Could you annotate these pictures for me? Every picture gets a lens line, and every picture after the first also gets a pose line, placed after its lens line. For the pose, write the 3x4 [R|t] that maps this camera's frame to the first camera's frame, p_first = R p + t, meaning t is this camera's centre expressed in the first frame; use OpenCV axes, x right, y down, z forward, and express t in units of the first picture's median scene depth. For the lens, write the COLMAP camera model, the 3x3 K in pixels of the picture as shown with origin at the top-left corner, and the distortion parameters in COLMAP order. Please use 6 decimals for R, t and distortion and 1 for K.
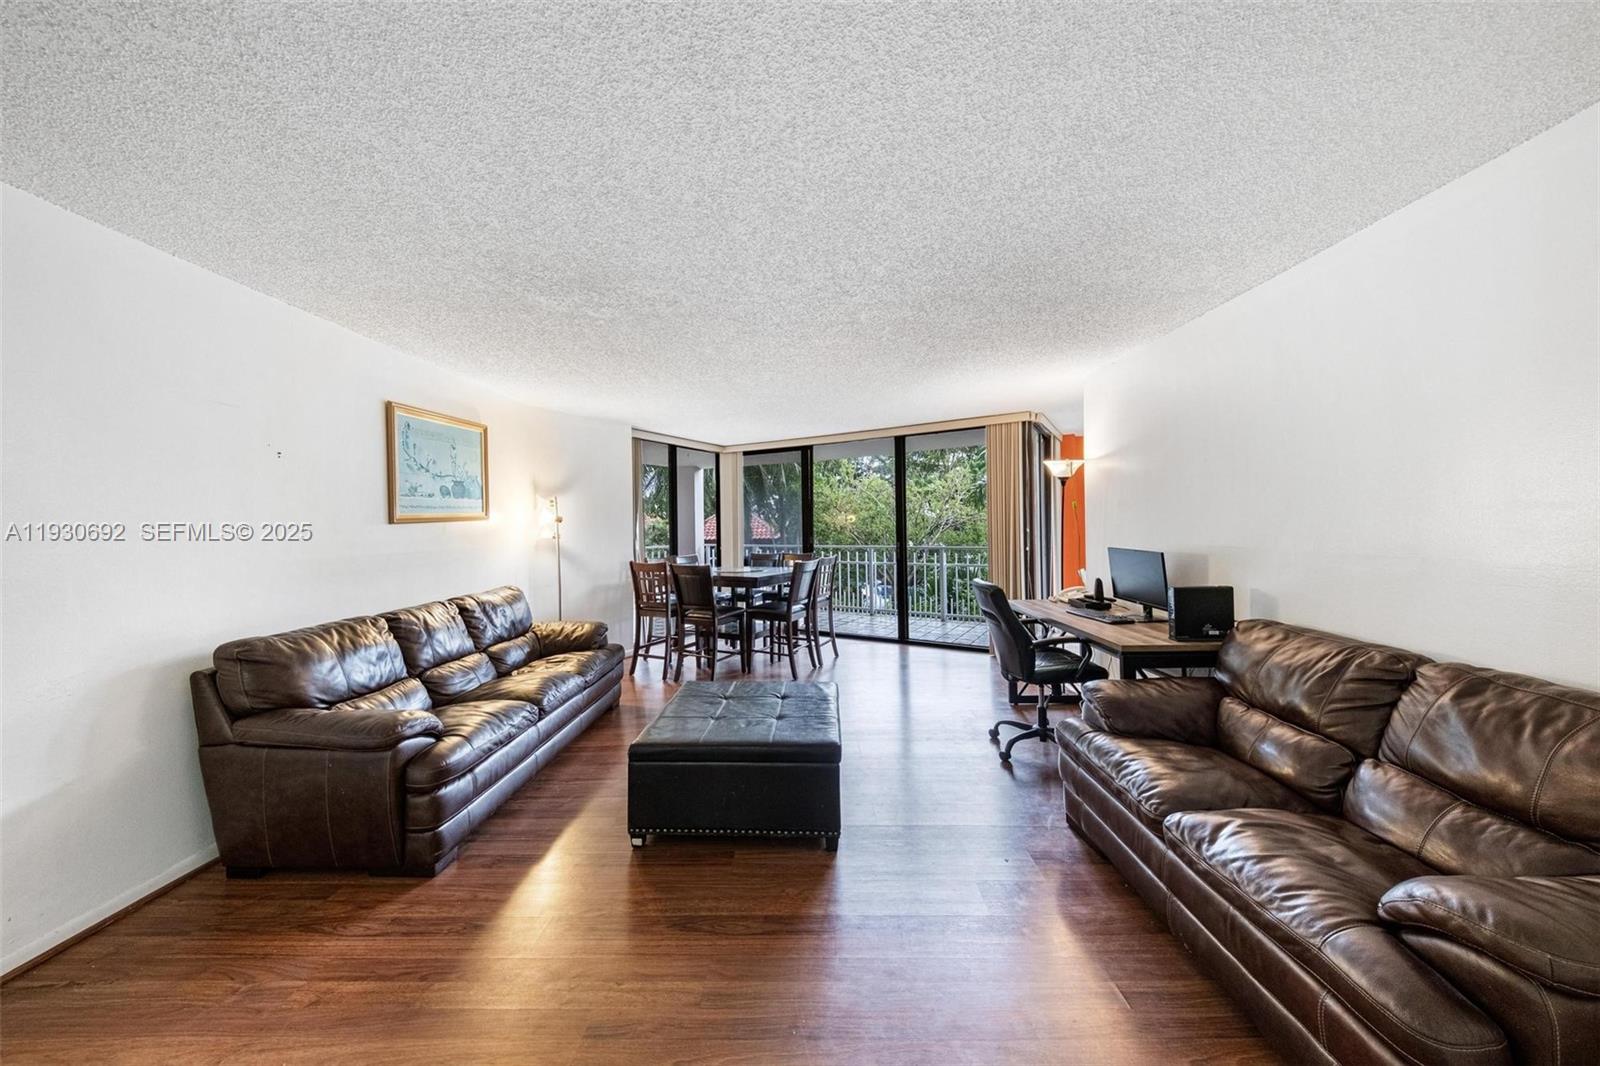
lens RADIAL K [[542.2, 0, 801.7], [0, 542.2, 519.7], [0, 0, 1]] dist [0.000874, -0.005705]
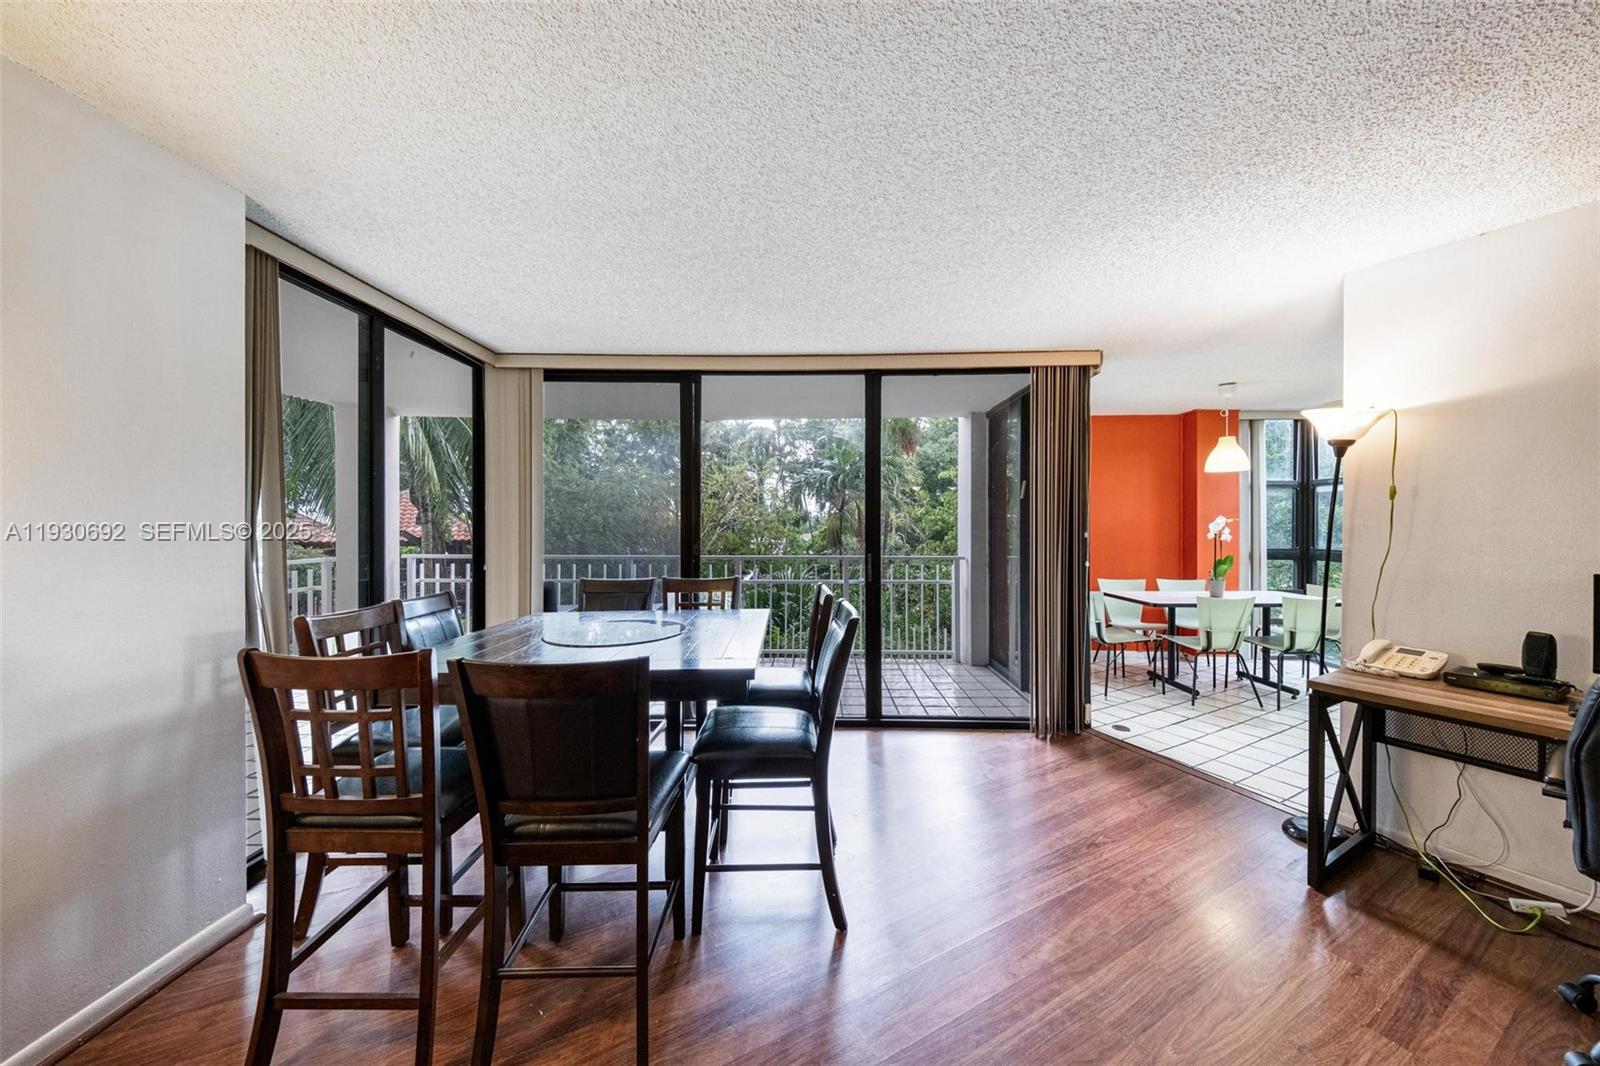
lens RADIAL K [[542.2, 0, 801.7], [0, 542.2, 519.7], [0, 0, 1]] dist [0.000874, -0.005705]
pose [[0.860295, 0.017889, 0.509482, -0.400210], [-0.017765, 0.999829, -0.005110, 0.020511], [-0.509486, -0.004655, 0.860466, 1.175001]]
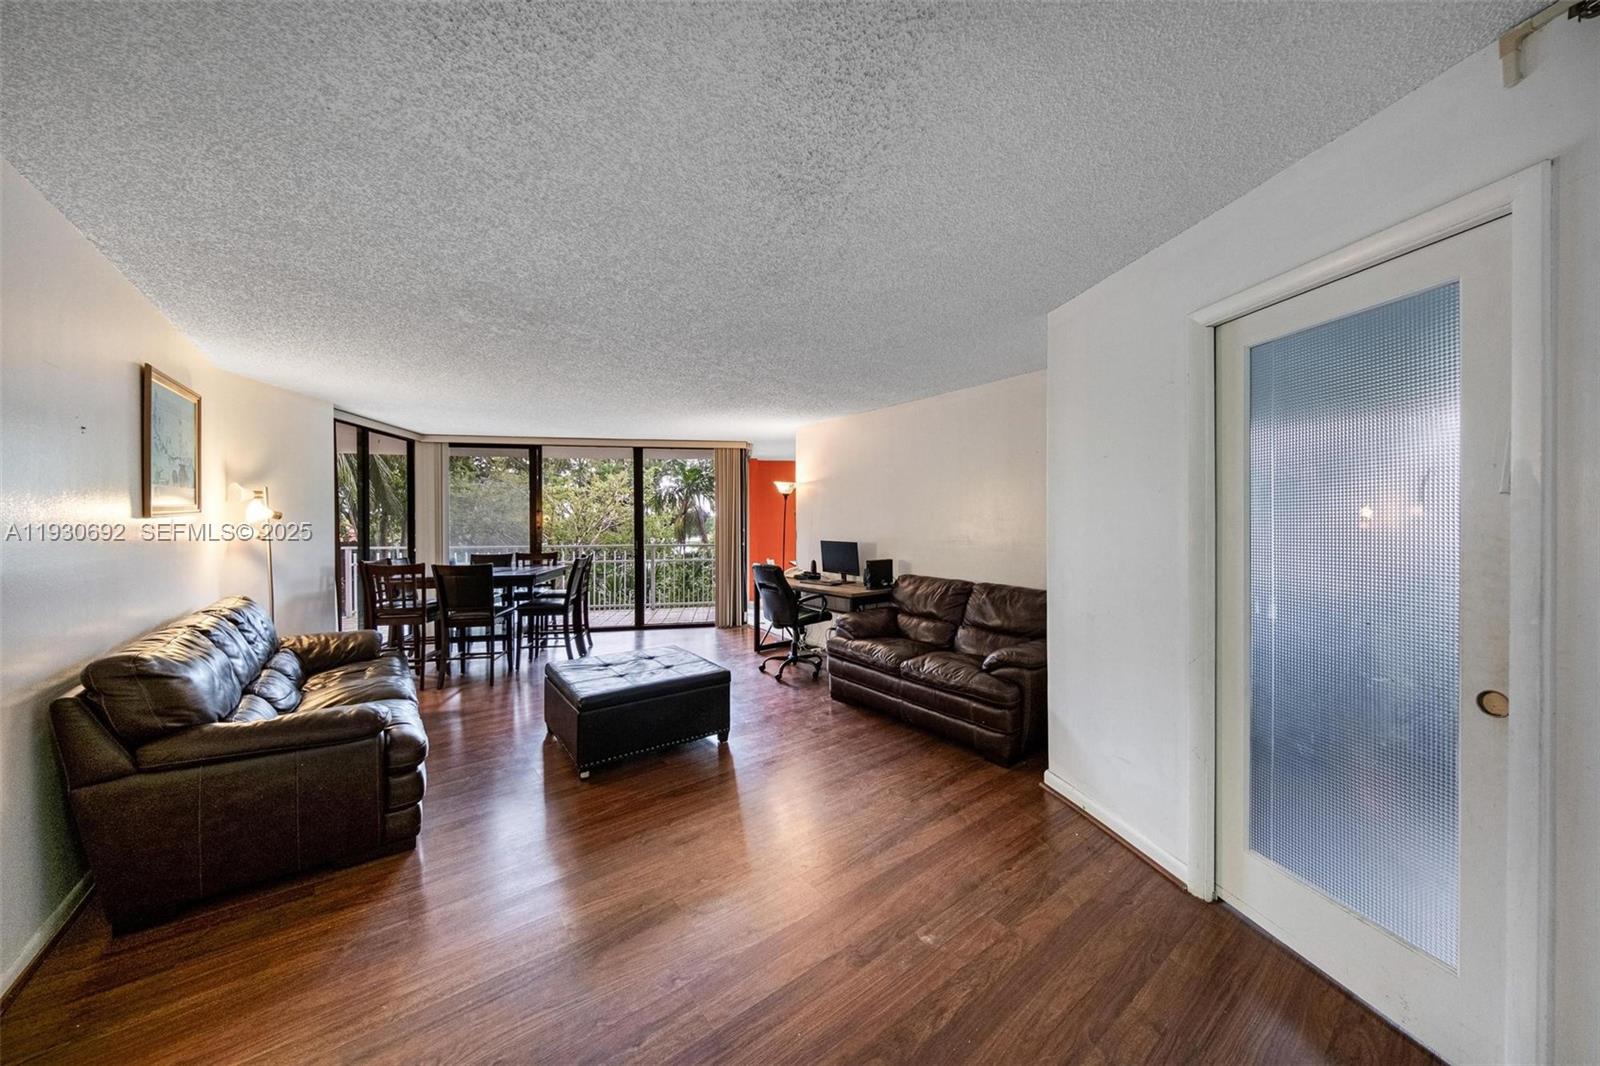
lens RADIAL K [[558.0, 0, 798.7], [0, 558.0, 521.0], [0, 0, 1]] dist [0.000520, -0.000161]
pose [[0.779314, 0.010303, 0.626549, -0.611546], [-0.010703, 0.999938, -0.003130, 0.004458], [-0.626542, -0.004267, 0.779376, -0.265990]]
